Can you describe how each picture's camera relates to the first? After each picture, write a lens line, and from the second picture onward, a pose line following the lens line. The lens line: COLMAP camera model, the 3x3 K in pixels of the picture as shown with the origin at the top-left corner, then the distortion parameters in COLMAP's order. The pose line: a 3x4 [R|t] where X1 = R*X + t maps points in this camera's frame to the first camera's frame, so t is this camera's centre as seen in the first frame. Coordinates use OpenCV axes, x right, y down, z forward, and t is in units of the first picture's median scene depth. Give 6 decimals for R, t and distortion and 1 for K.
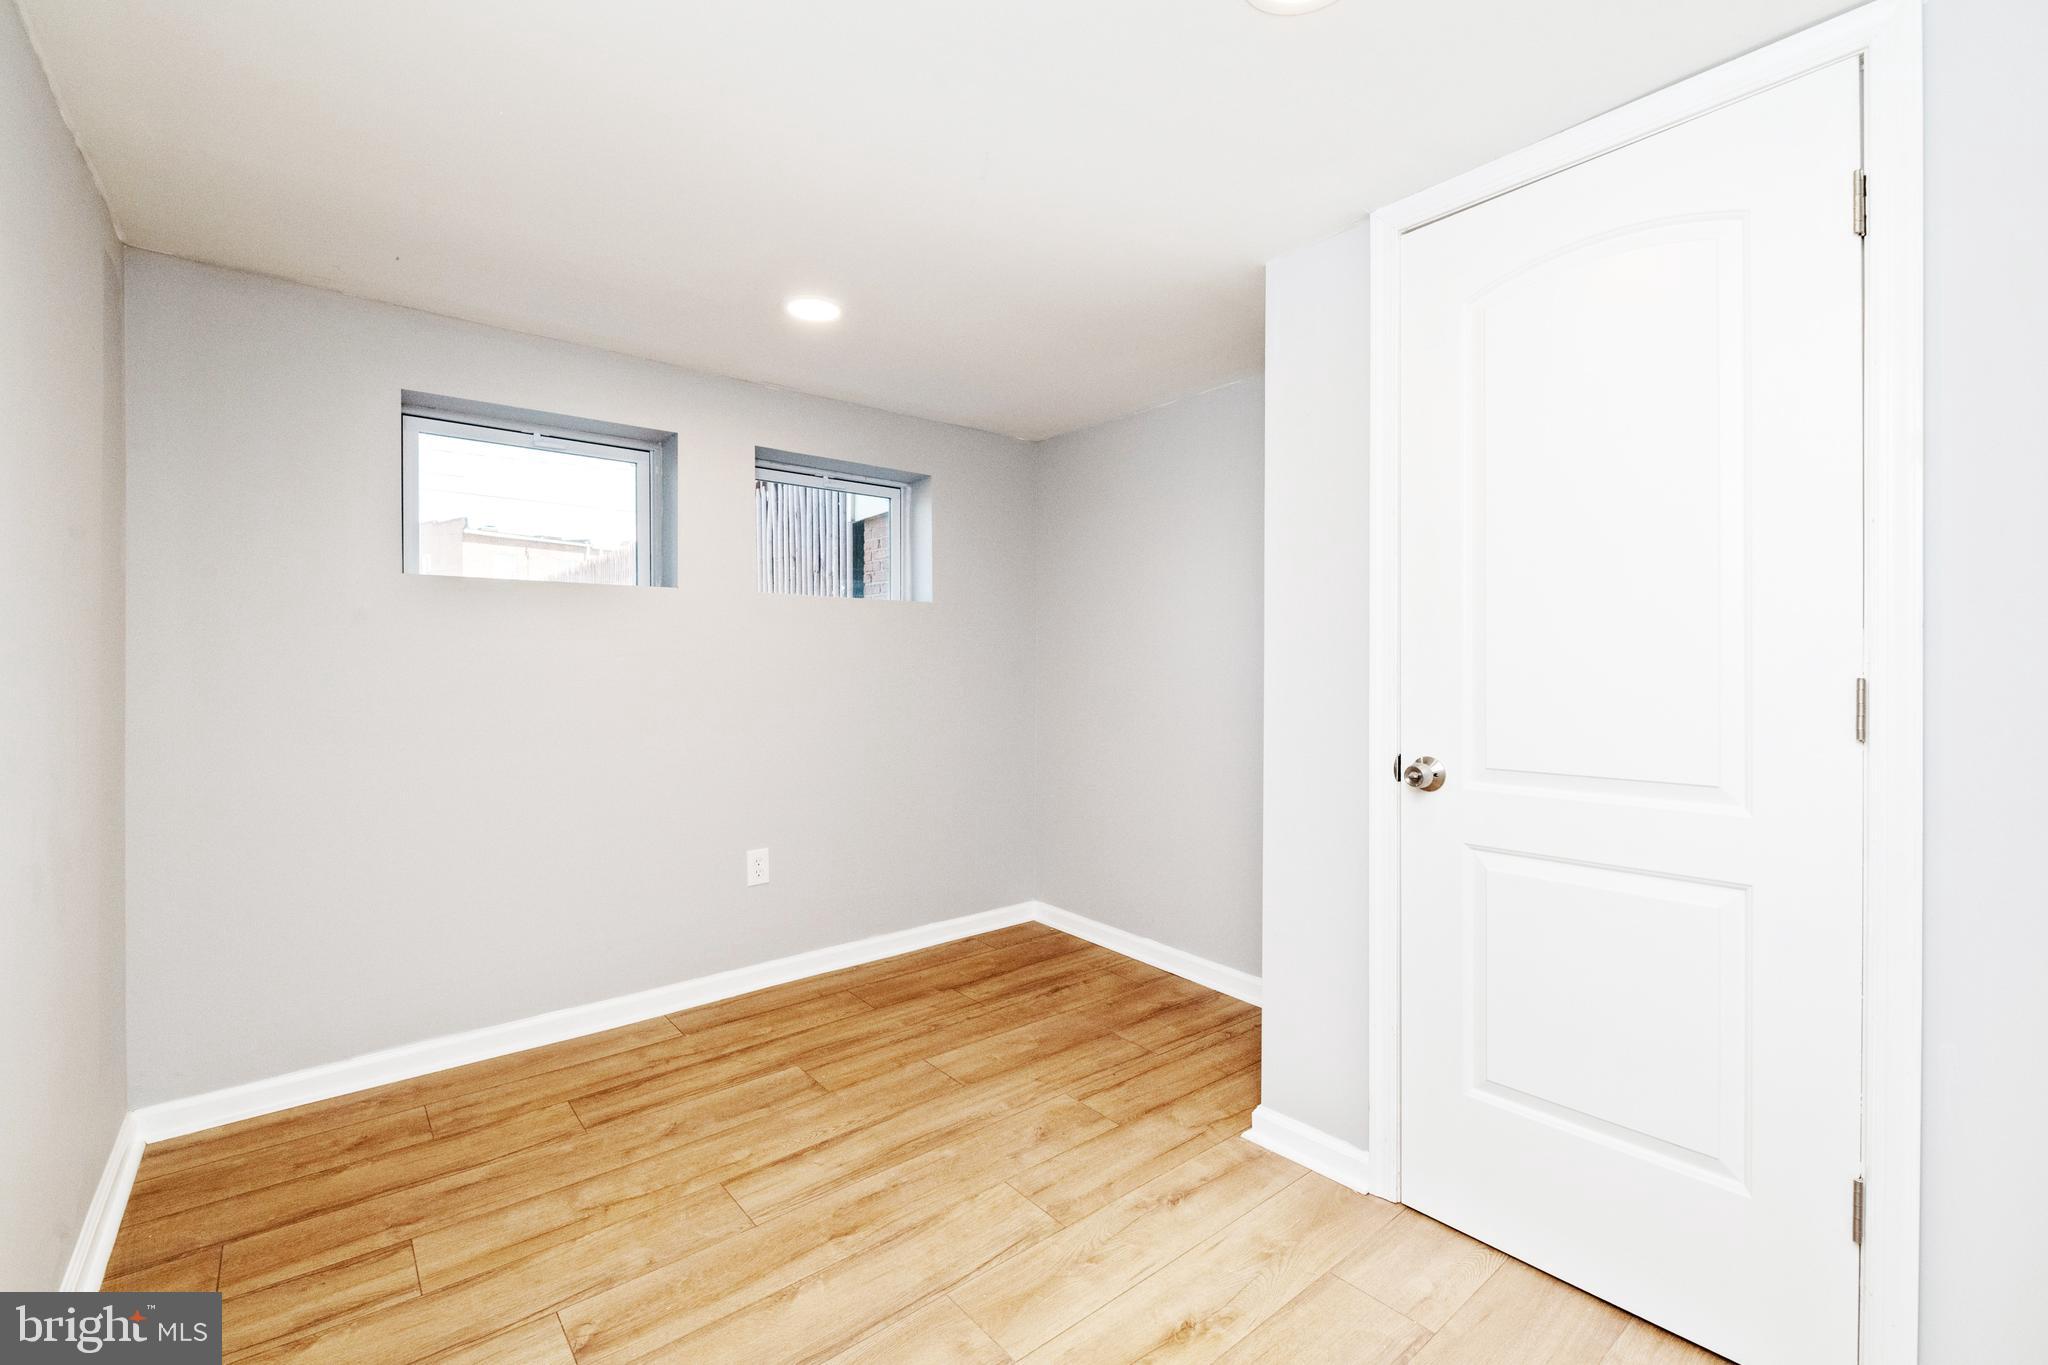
lens RADIAL K [[878.2, 0, 1033.3], [0, 878.2, 671.0], [0, 0, 1]] dist [-0.001051, -0.002499]
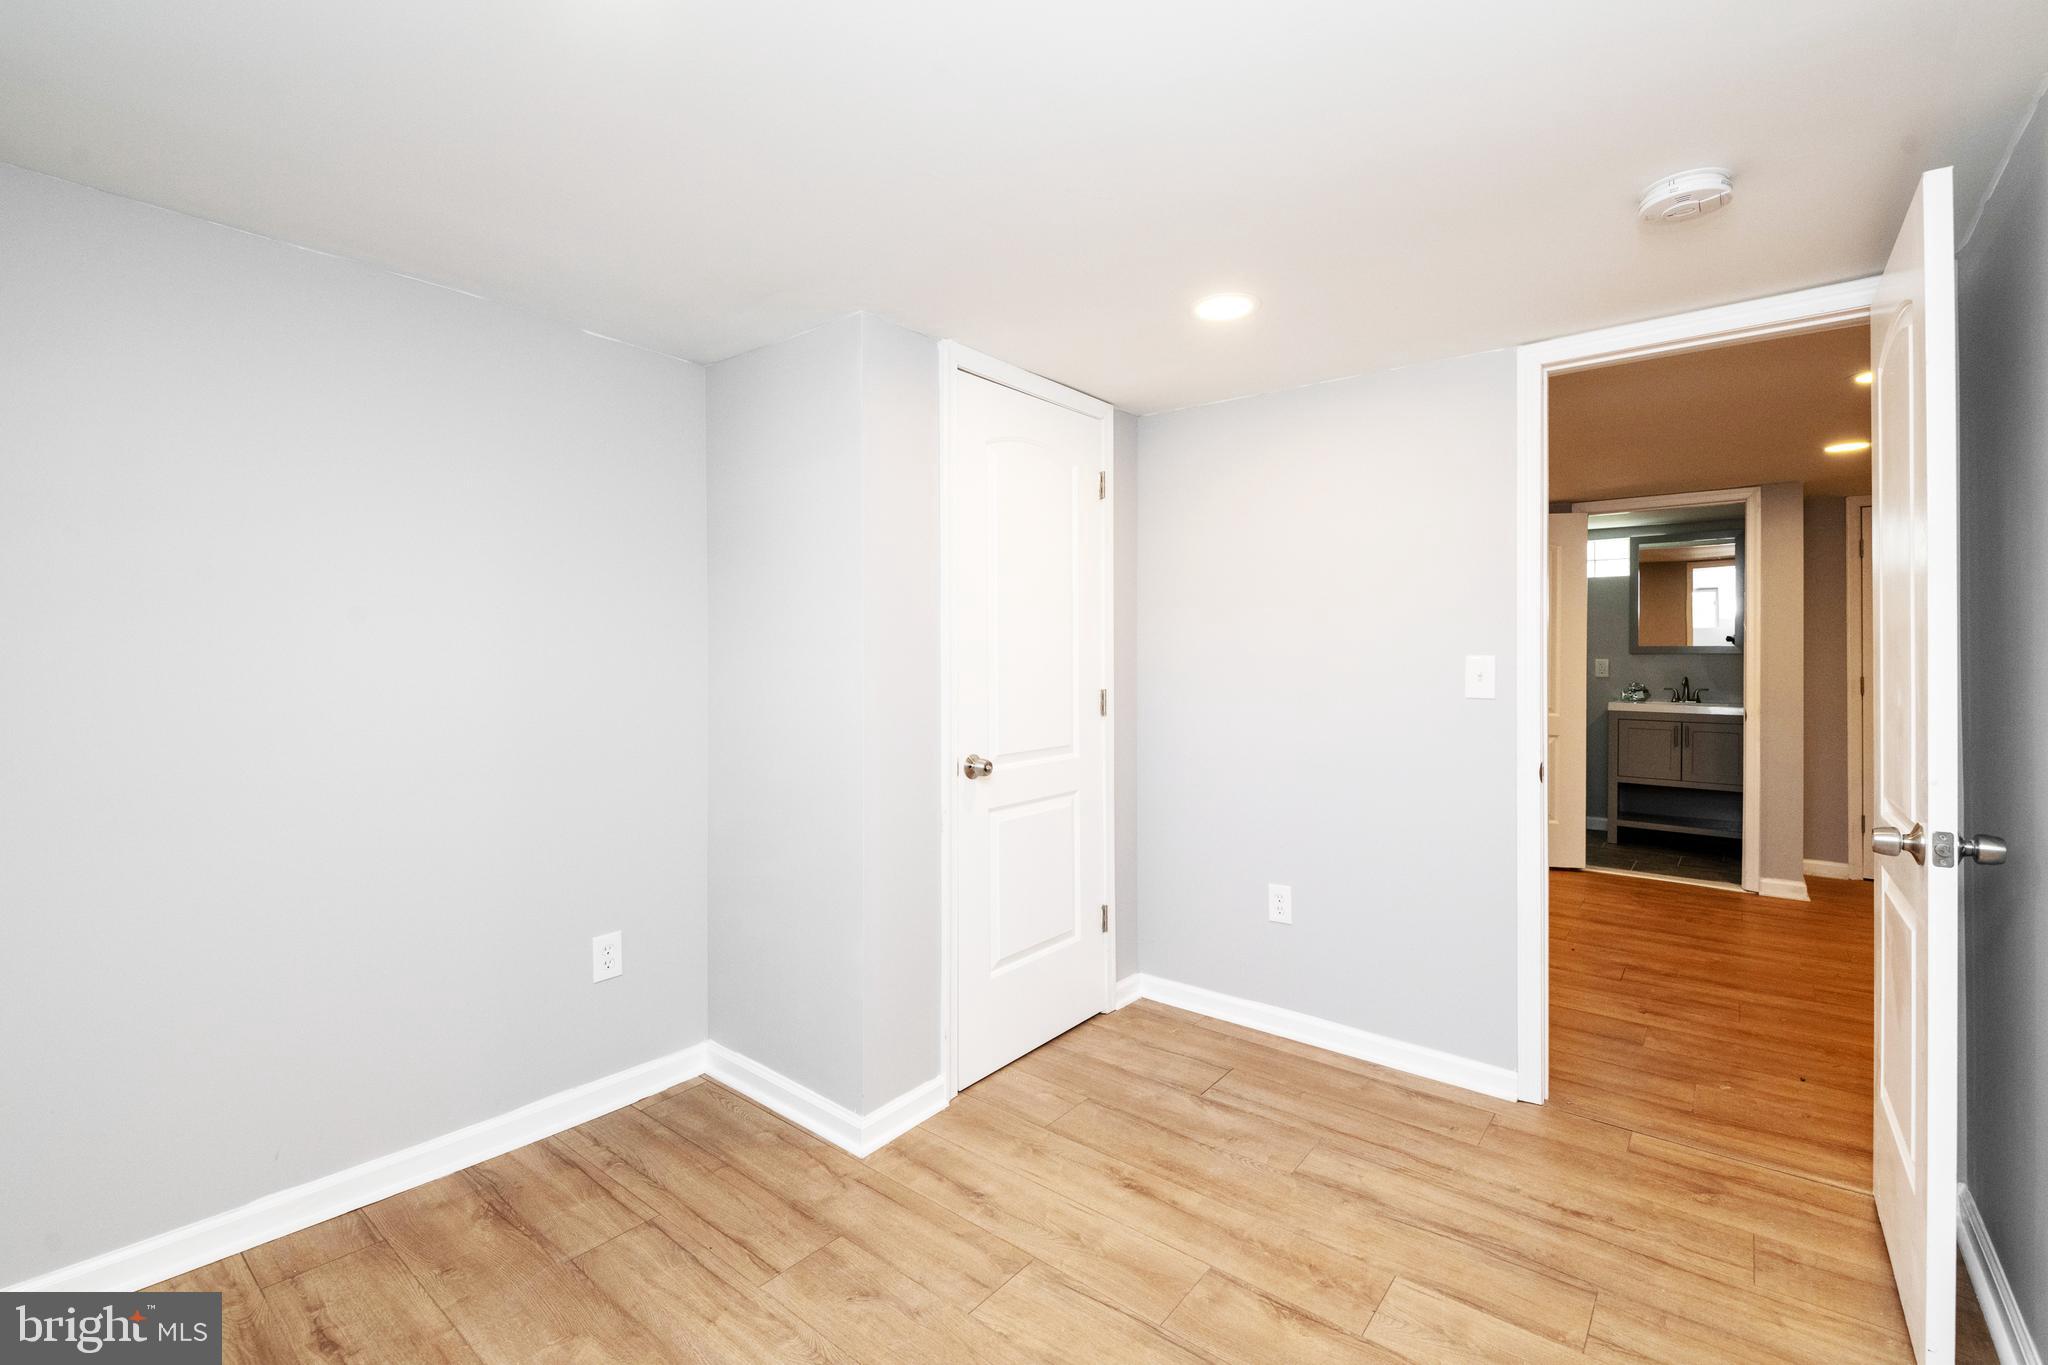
lens RADIAL K [[878.2, 0, 1036.8], [0, 878.2, 654.0], [0, 0, 1]] dist [-0.001051, -0.002499]
pose [[-0.201233, 0.002167, 0.979541, -0.797467], [0.006541, 0.999978, -0.000868, -0.051381], [-0.979522, 0.006232, -0.201243, 0.999821]]
